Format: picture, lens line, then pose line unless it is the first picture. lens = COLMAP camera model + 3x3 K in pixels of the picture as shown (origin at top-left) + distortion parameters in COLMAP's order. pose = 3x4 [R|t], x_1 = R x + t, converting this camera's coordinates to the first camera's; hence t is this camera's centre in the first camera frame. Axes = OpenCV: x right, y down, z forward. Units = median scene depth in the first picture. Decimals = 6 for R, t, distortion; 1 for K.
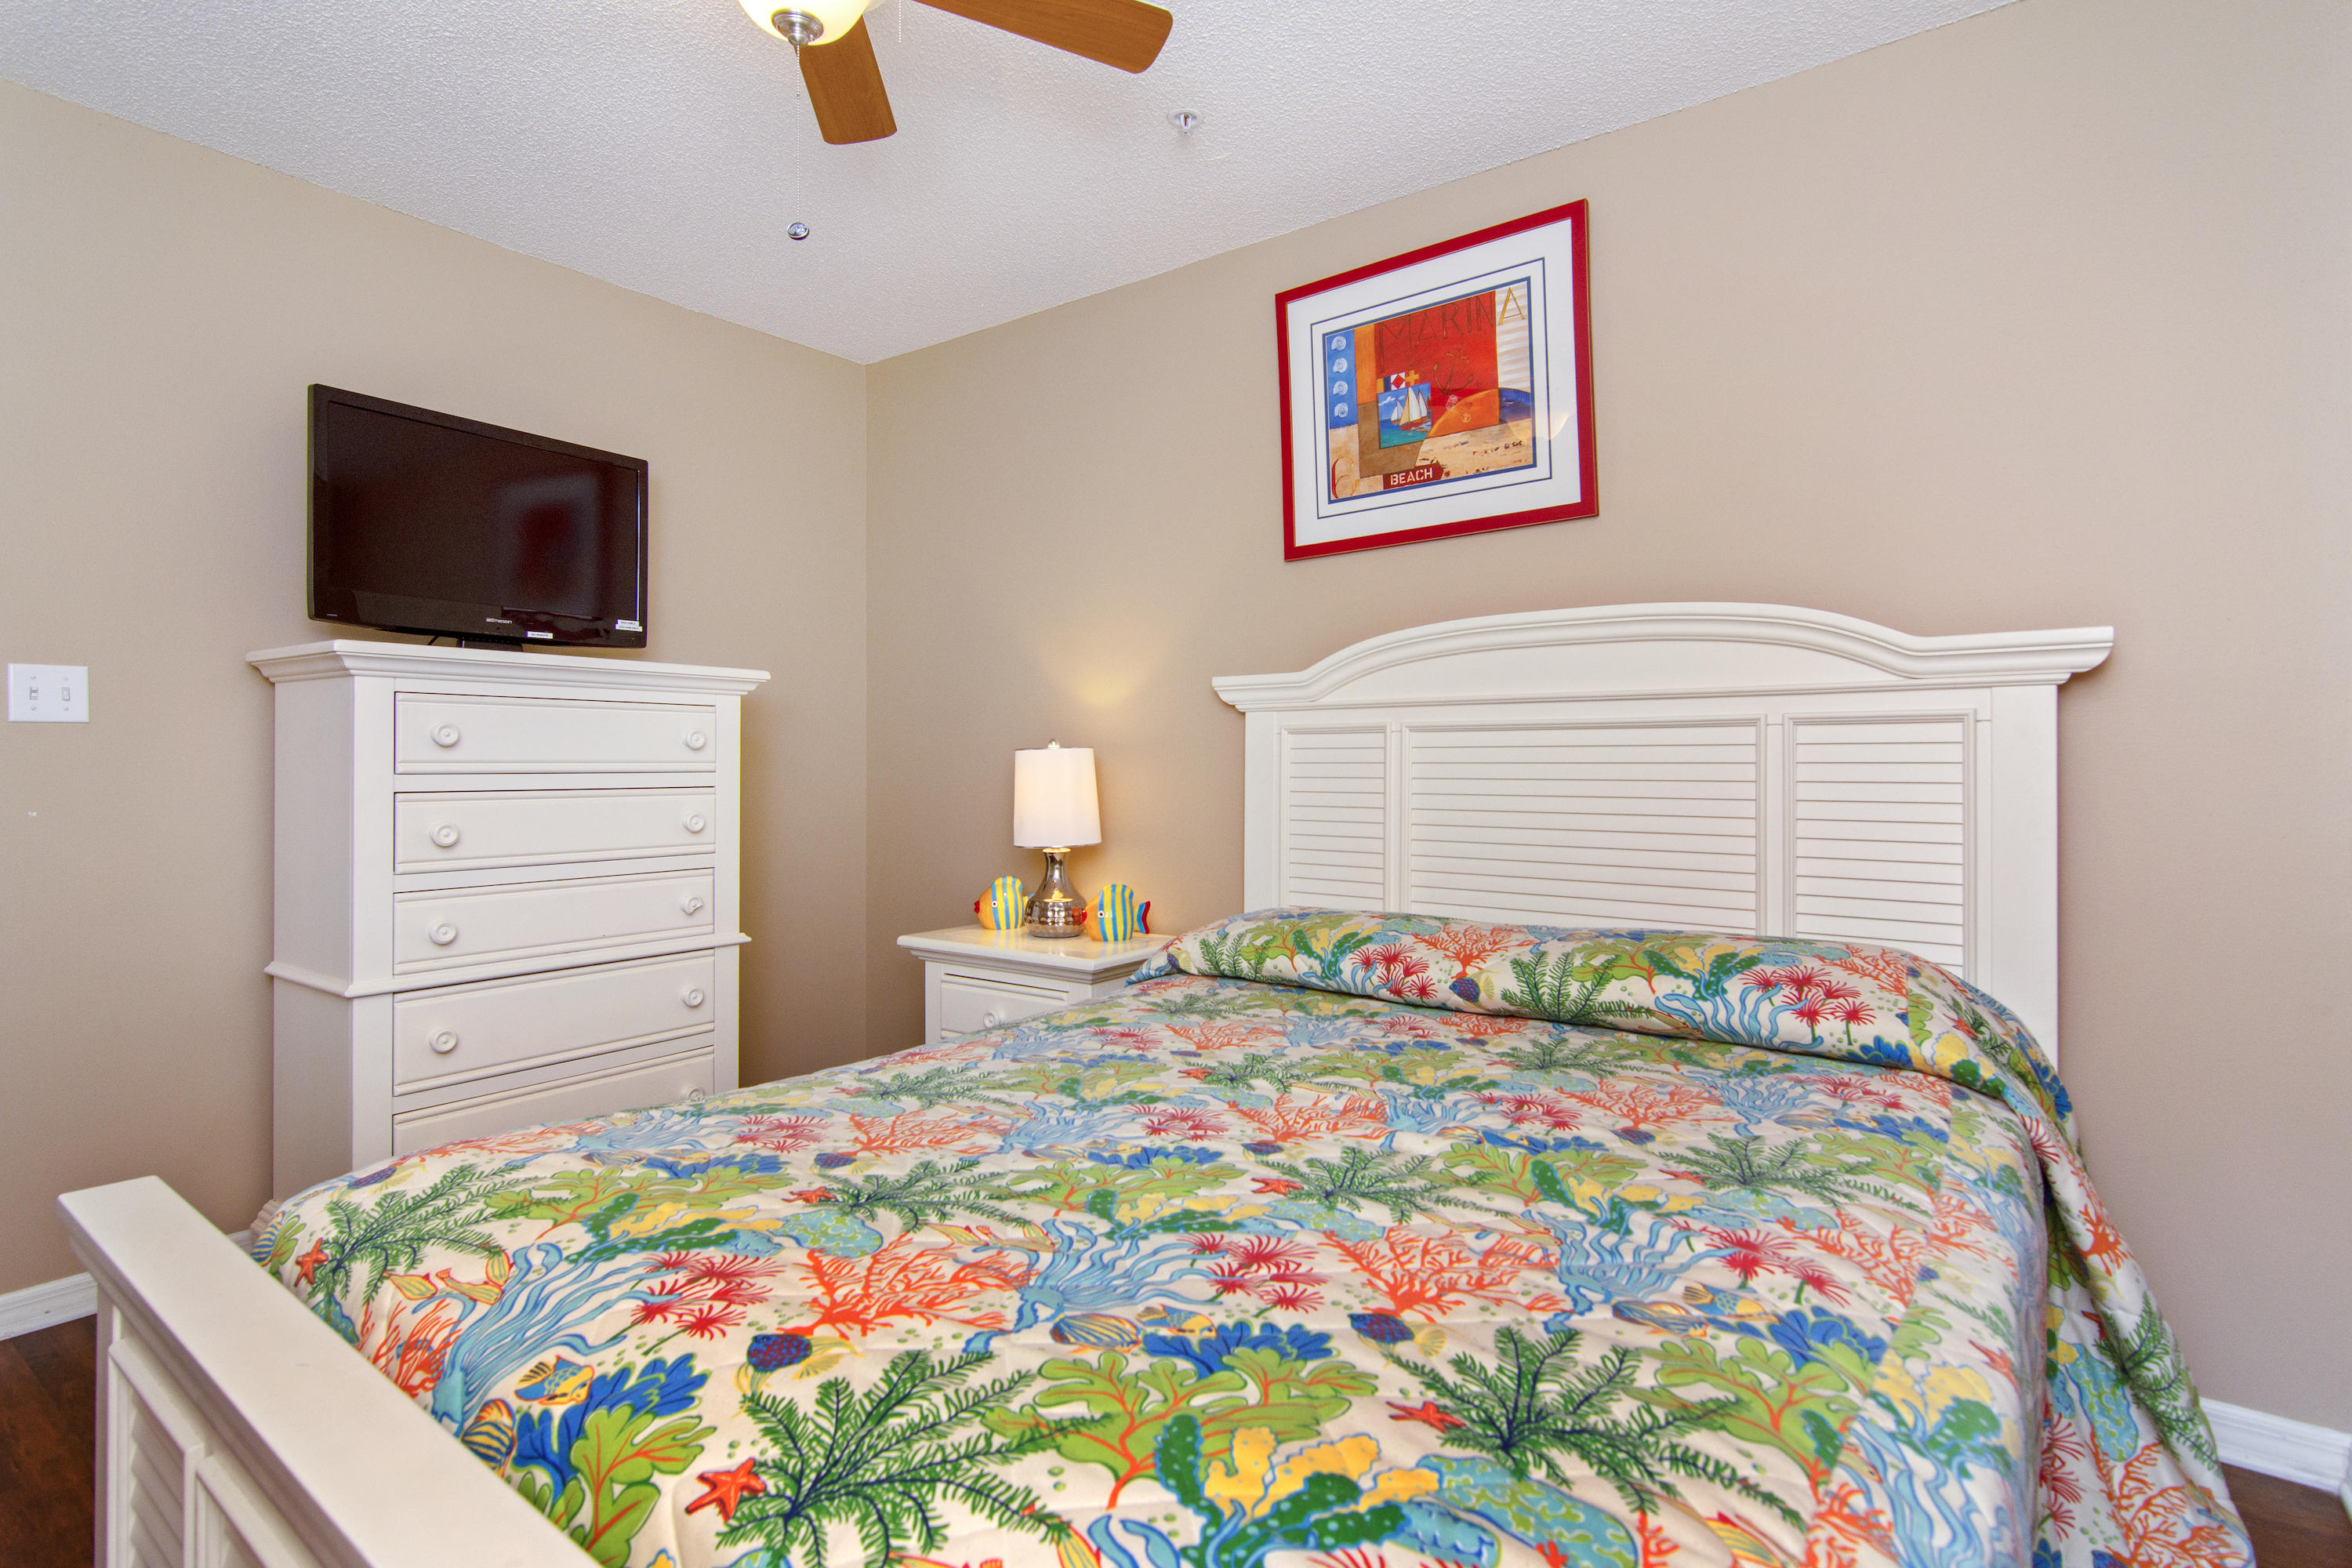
lens RADIAL K [[1178.6, 0, 1176.5], [0, 1178.6, 762.1], [0, 0, 1]] dist [-0.003618, 0.003962]
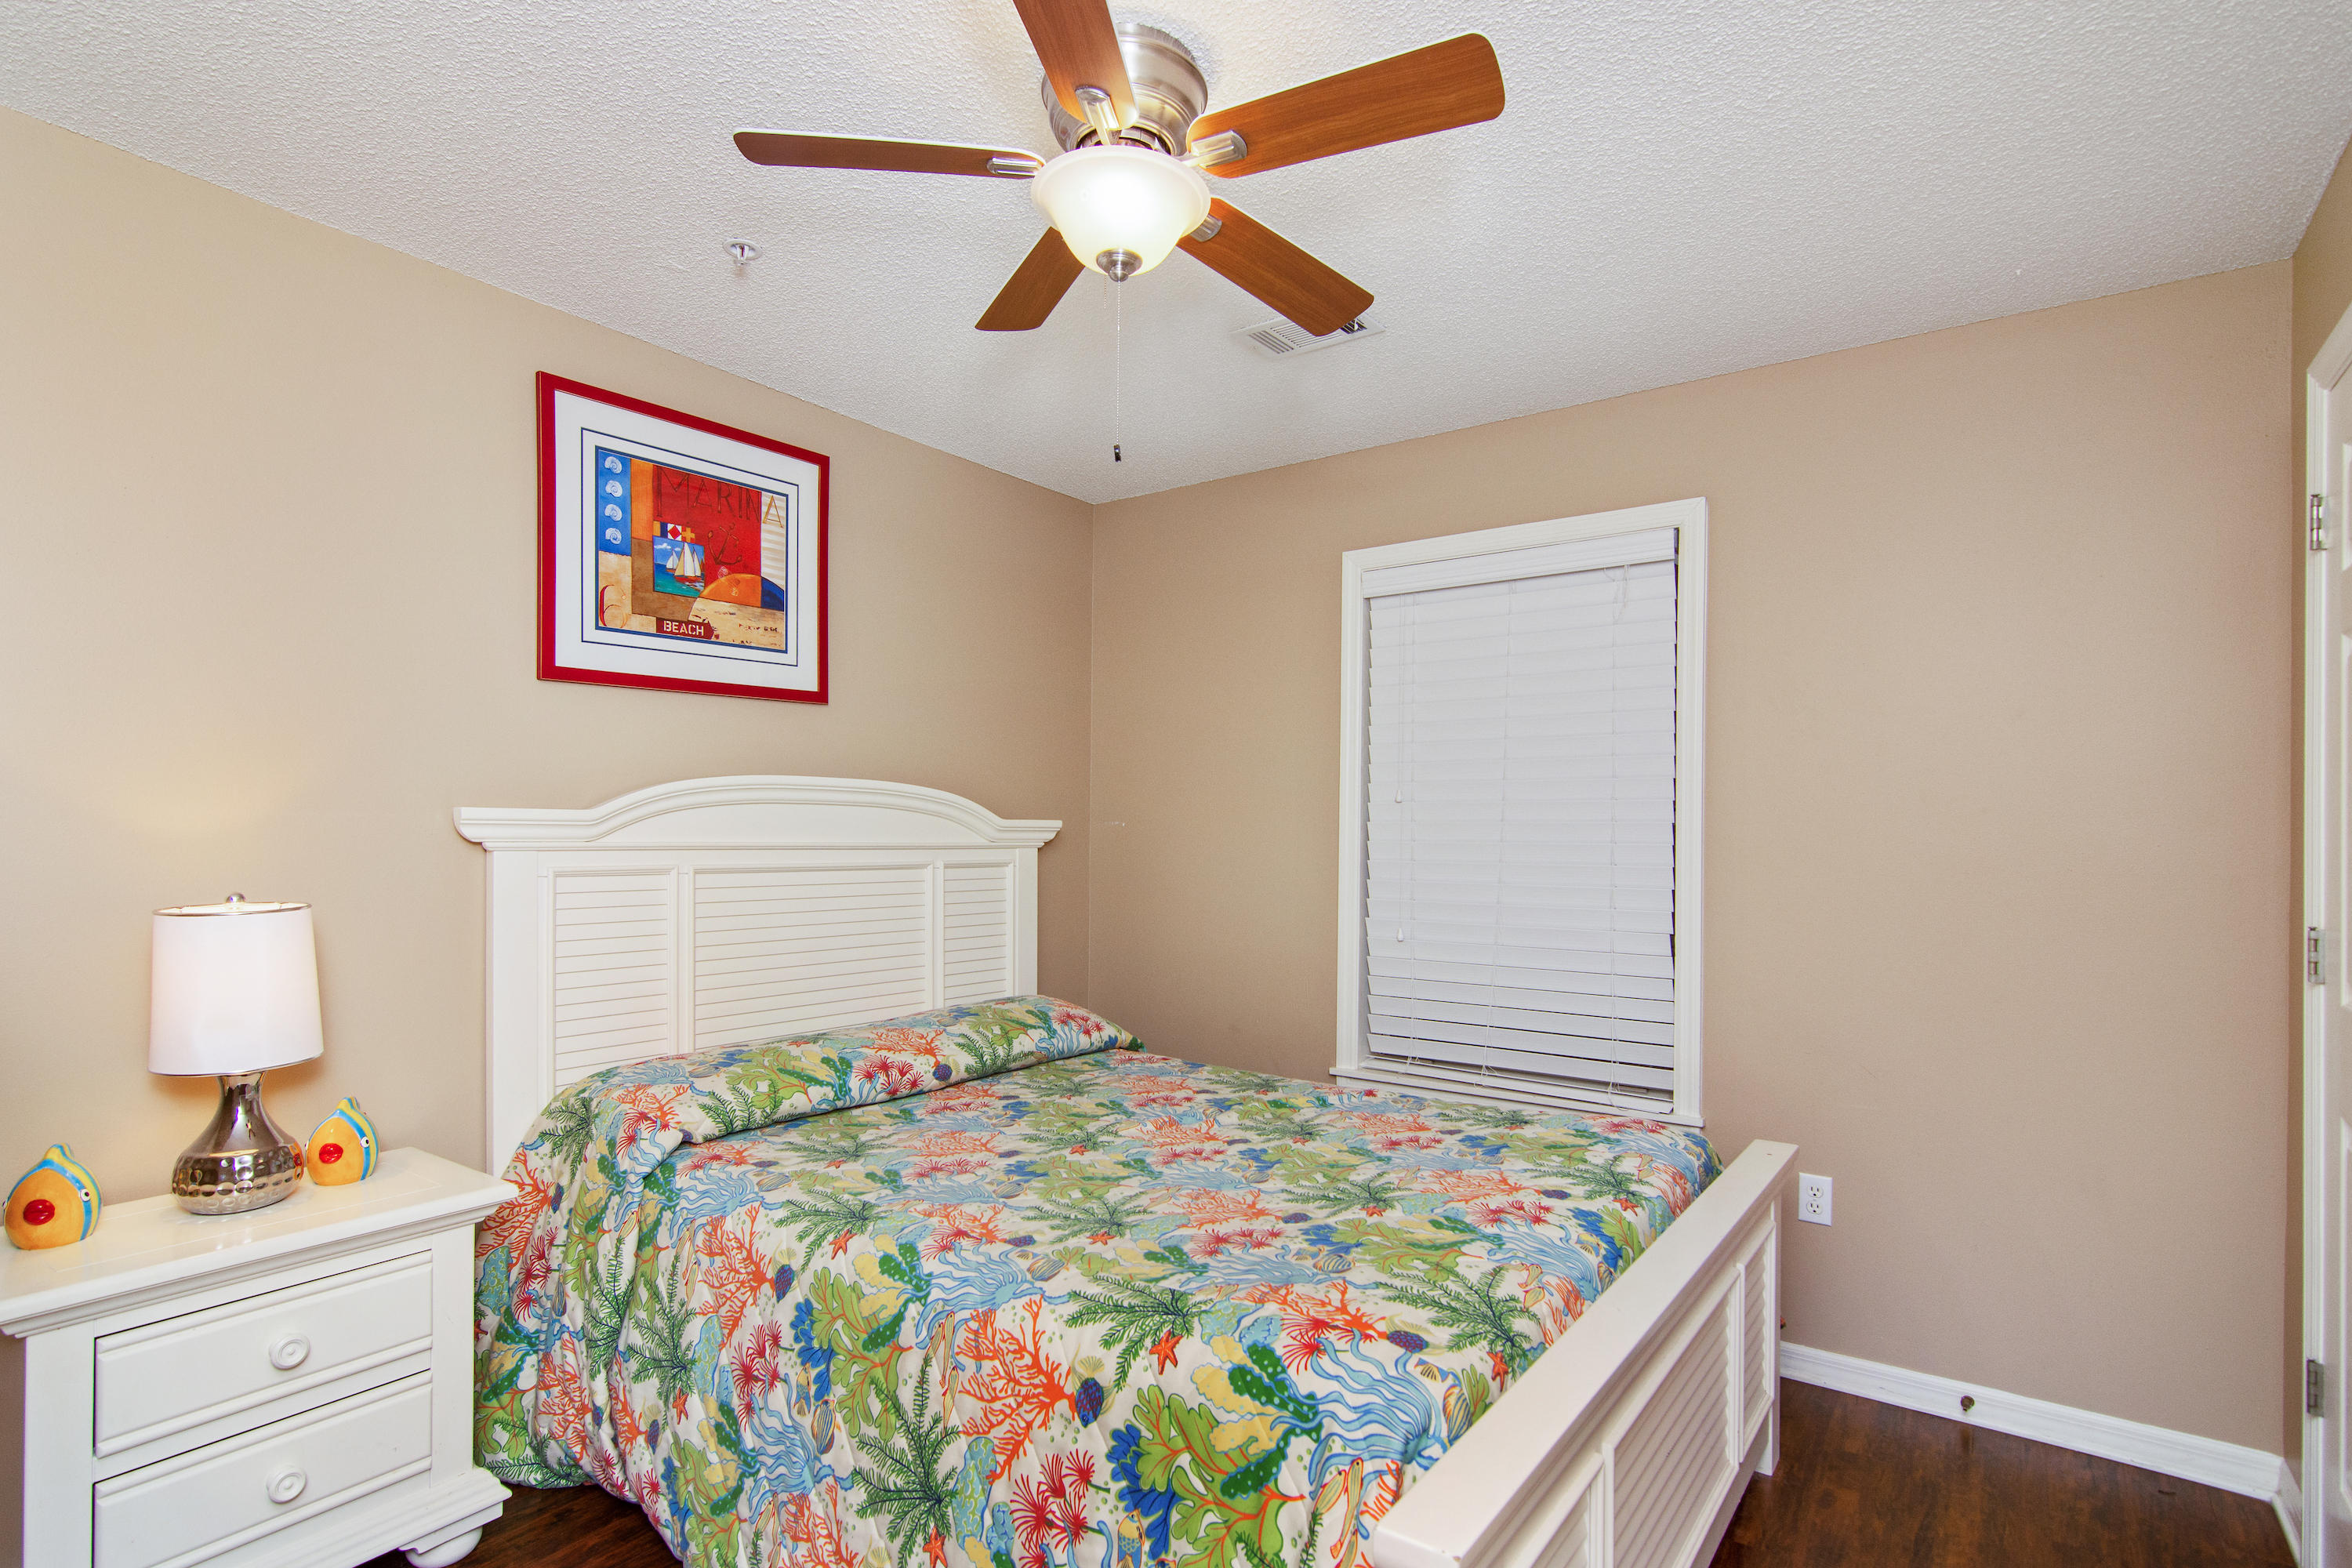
lens RADIAL K [[1178.6, 0, 1171.6], [0, 1178.6, 838.7], [0, 0, 1]] dist [-0.003618, 0.003962]
pose [[-0.028995, -0.003230, 0.999574, -0.900021], [-0.007848, 0.999965, 0.003004, -0.066064], [-0.999549, -0.007757, -0.029020, 0.628764]]
